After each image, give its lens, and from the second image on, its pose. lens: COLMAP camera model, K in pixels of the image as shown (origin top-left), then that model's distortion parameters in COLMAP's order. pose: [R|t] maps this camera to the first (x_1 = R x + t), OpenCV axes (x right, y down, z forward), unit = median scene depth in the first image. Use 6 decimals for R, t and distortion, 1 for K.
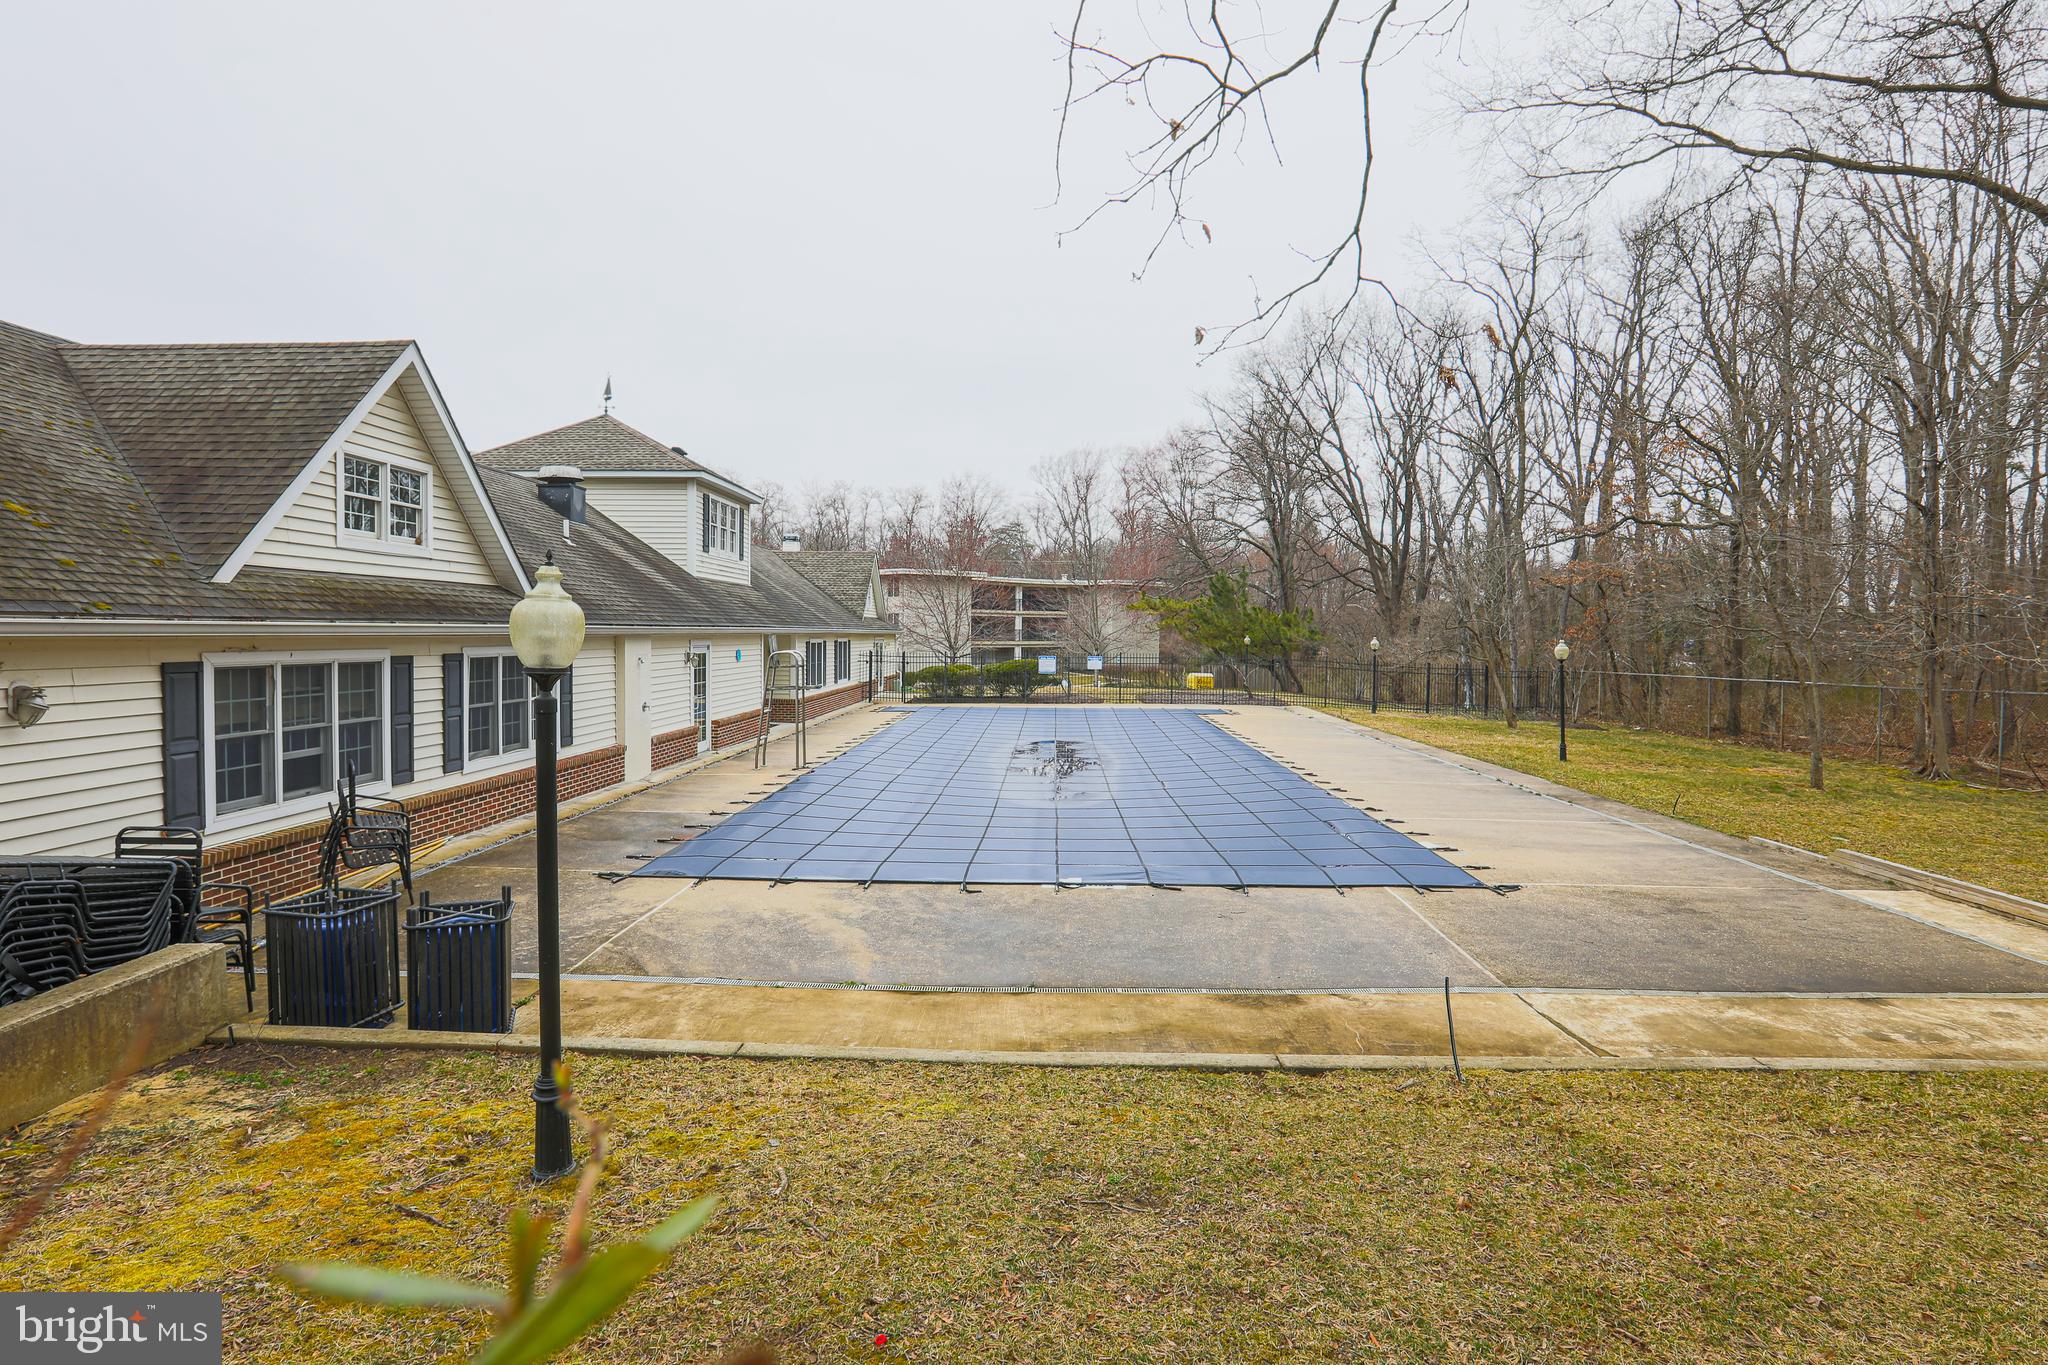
lens RADIAL K [[1041.2, 0, 960.1], [0, 1041.2, 689.7], [0, 0, 1]] dist [-0.032079, 0.001359]
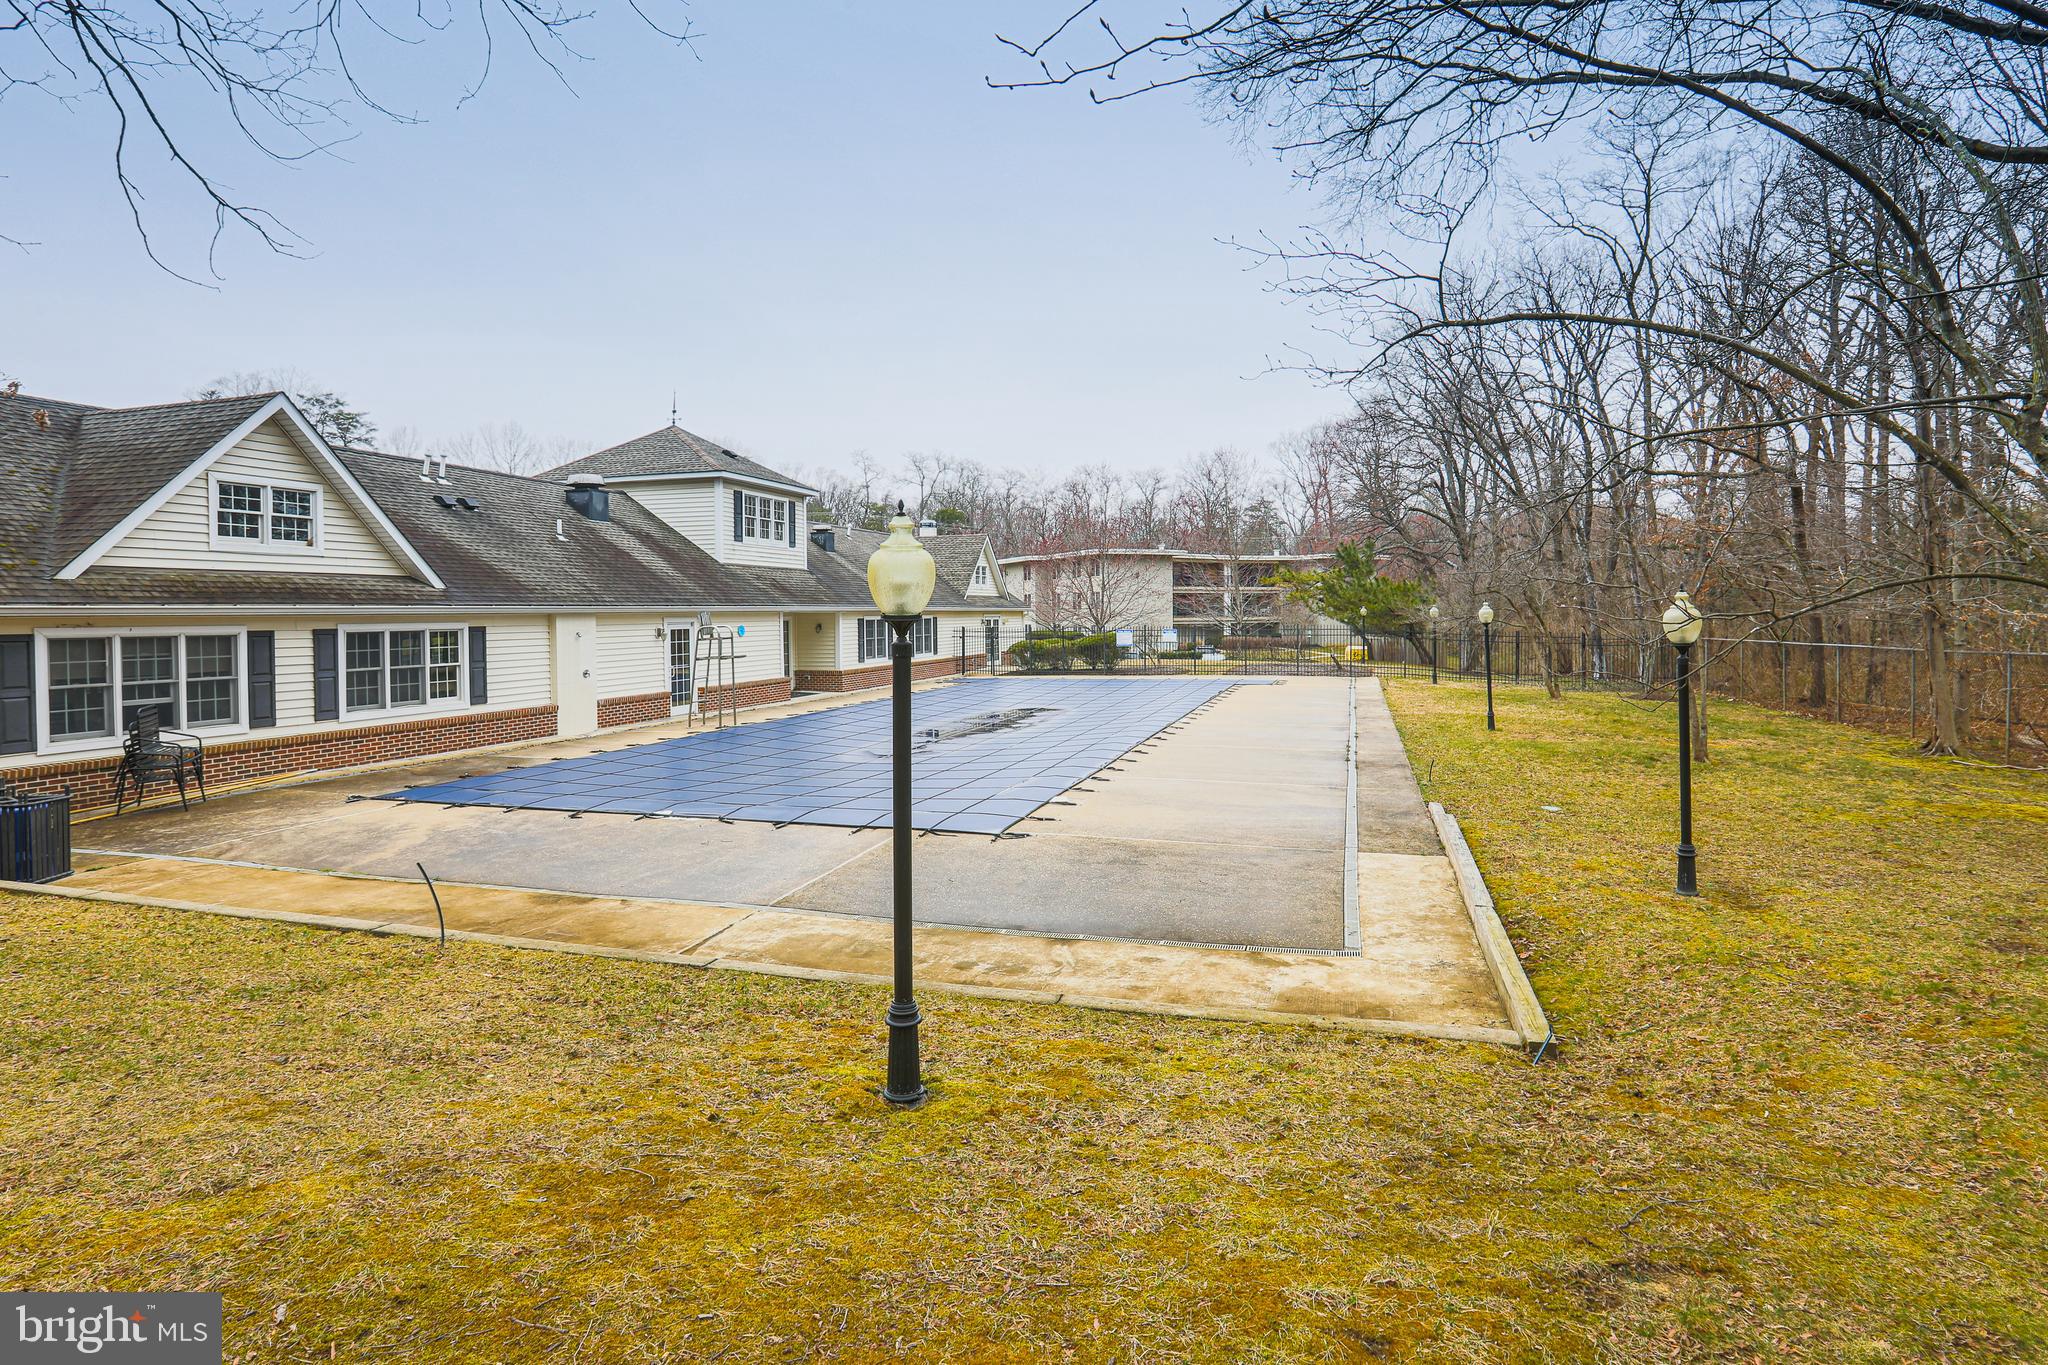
lens RADIAL K [[1018.1, 0, 1040.8], [0, 1018.1, 669.3], [0, 0, 1]] dist [-0.060086, 0.025997]
pose [[0.971676, -0.004481, -0.236274, 0.706981], [0.004543, 0.999990, -0.000282, 0.020974], [0.236272, -0.000799, 0.971687, -0.002585]]
